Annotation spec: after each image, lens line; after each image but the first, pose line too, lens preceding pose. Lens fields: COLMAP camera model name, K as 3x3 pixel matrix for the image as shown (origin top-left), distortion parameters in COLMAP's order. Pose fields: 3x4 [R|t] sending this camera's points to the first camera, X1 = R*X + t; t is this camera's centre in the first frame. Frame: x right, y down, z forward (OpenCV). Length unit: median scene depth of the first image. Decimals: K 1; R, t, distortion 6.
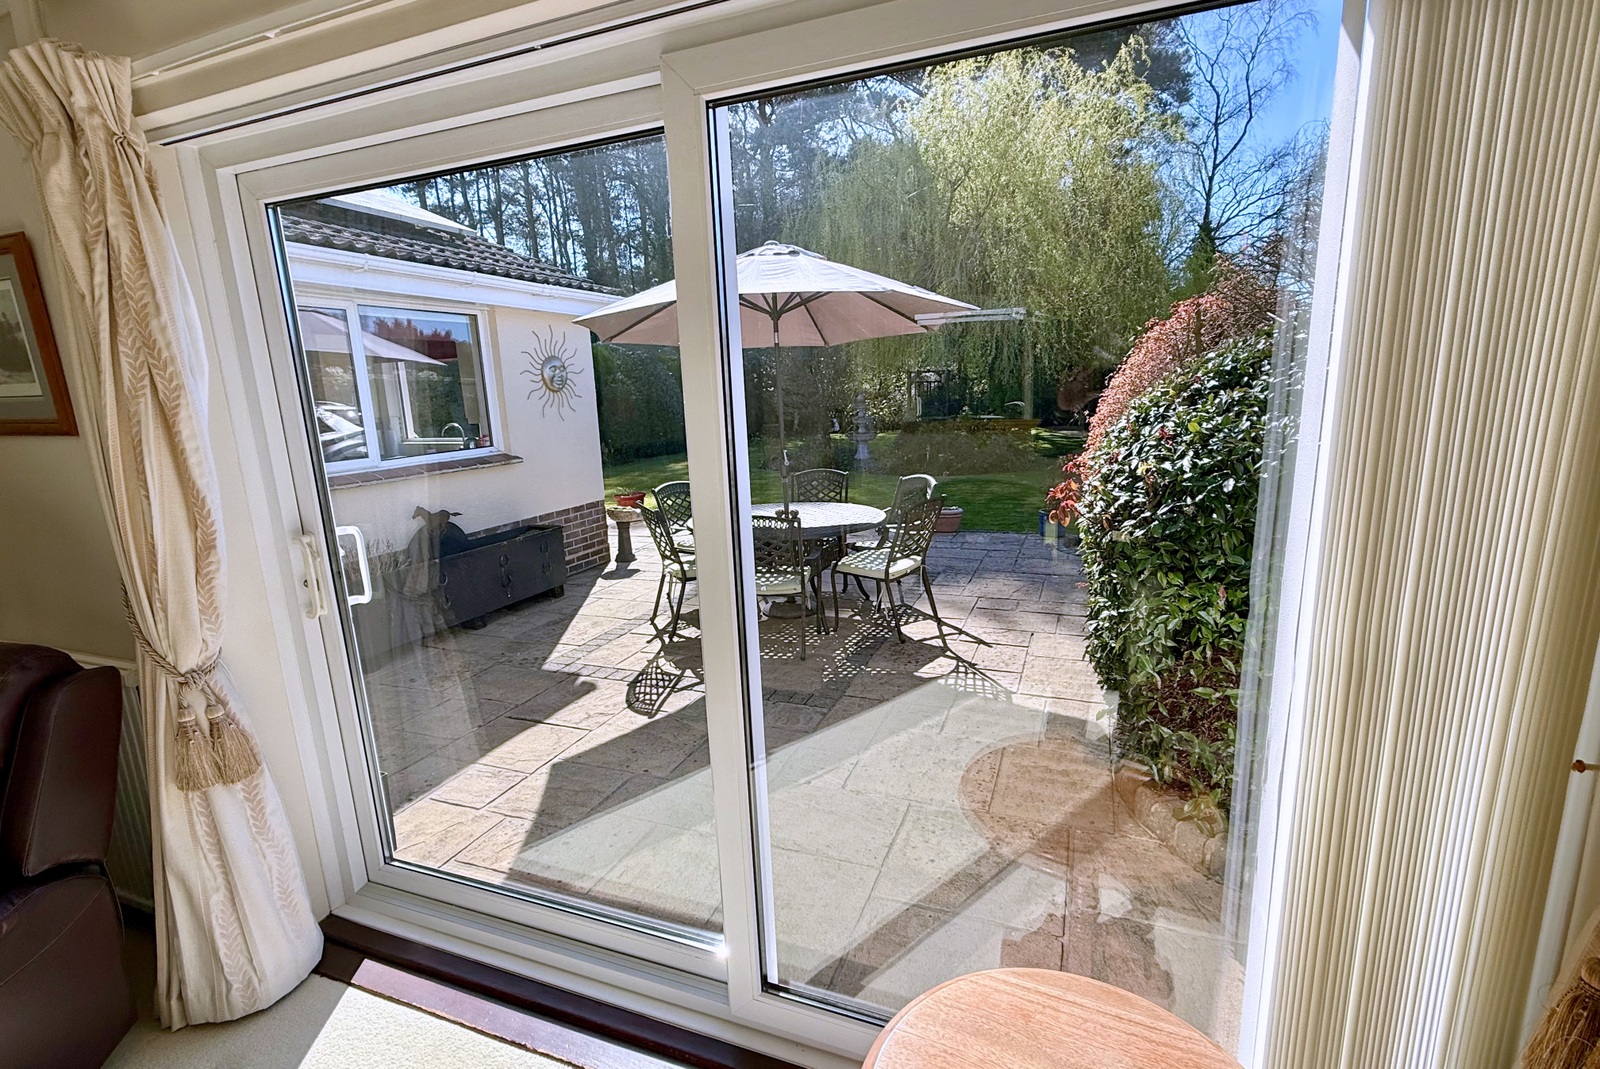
lens RADIAL K [[744.5, 0, 798.1], [0, 744.5, 545.5], [0, 0, 1]] dist [-0.001674, 0.000883]
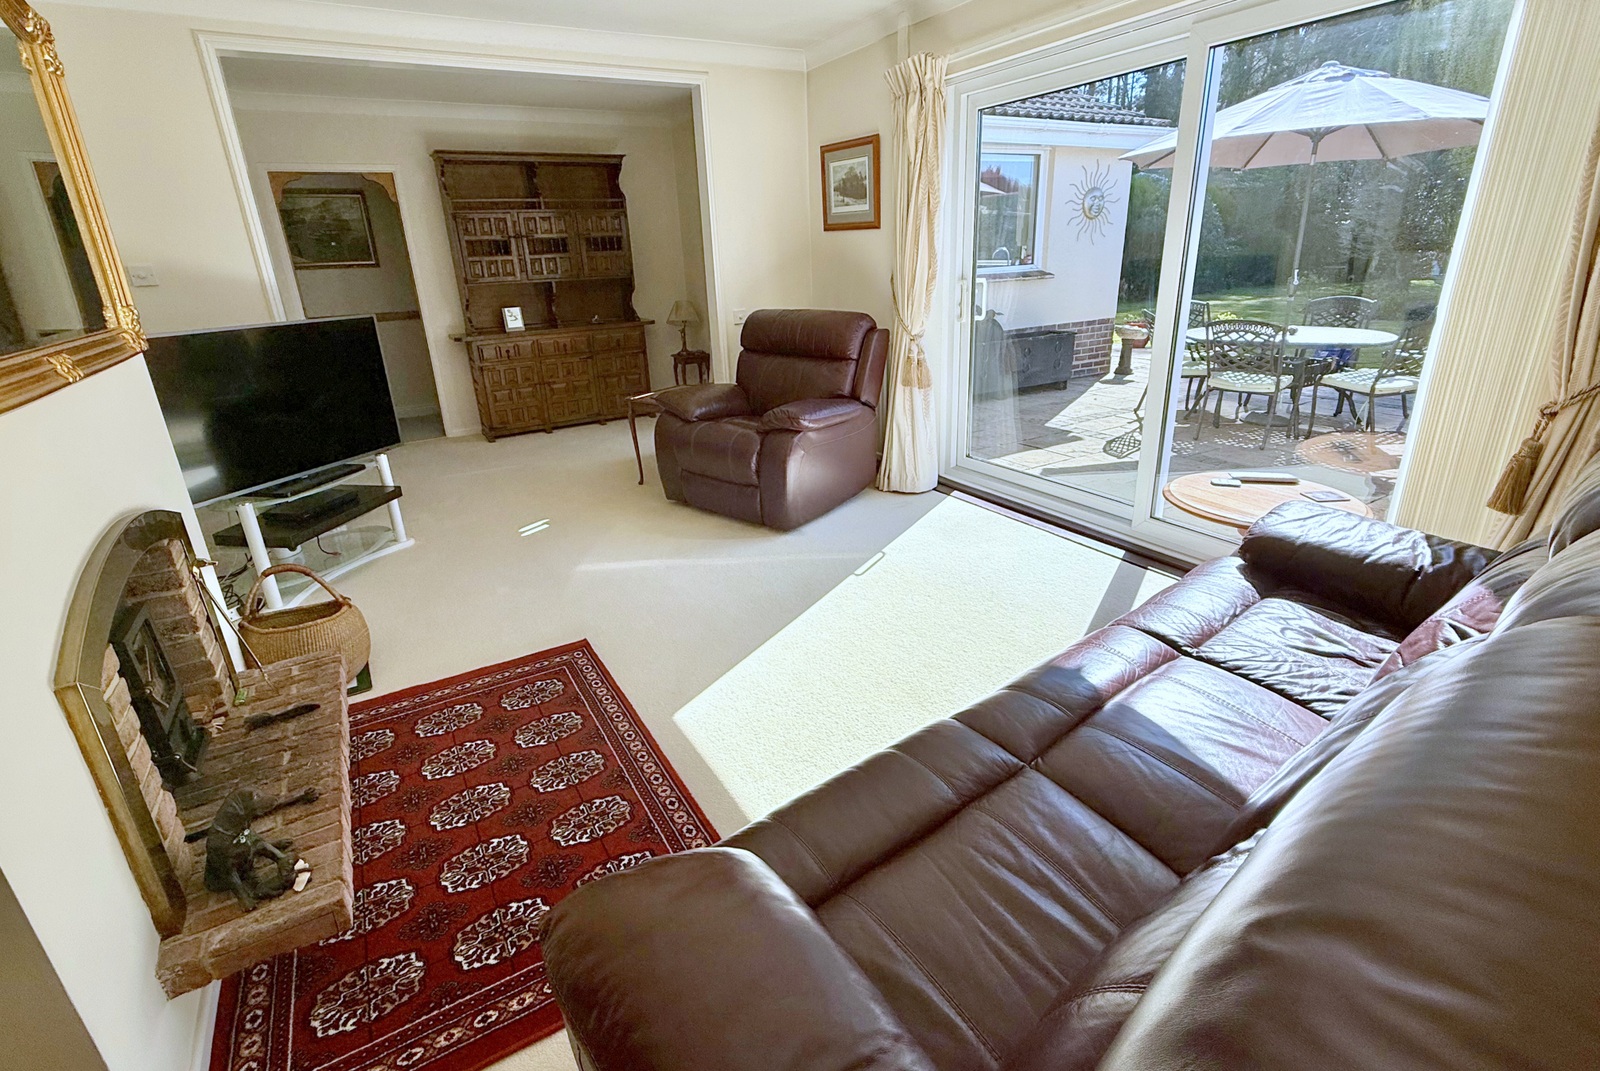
lens RADIAL K [[744.5, 0, 797.8], [0, 744.5, 521.2], [0, 0, 1]] dist [-0.001674, 0.000883]
pose [[0.795331, 0.217512, -0.565807, 0.096659], [-0.119914, 0.971414, 0.204880, 0.092039], [0.594196, -0.095099, 0.798678, -0.336767]]
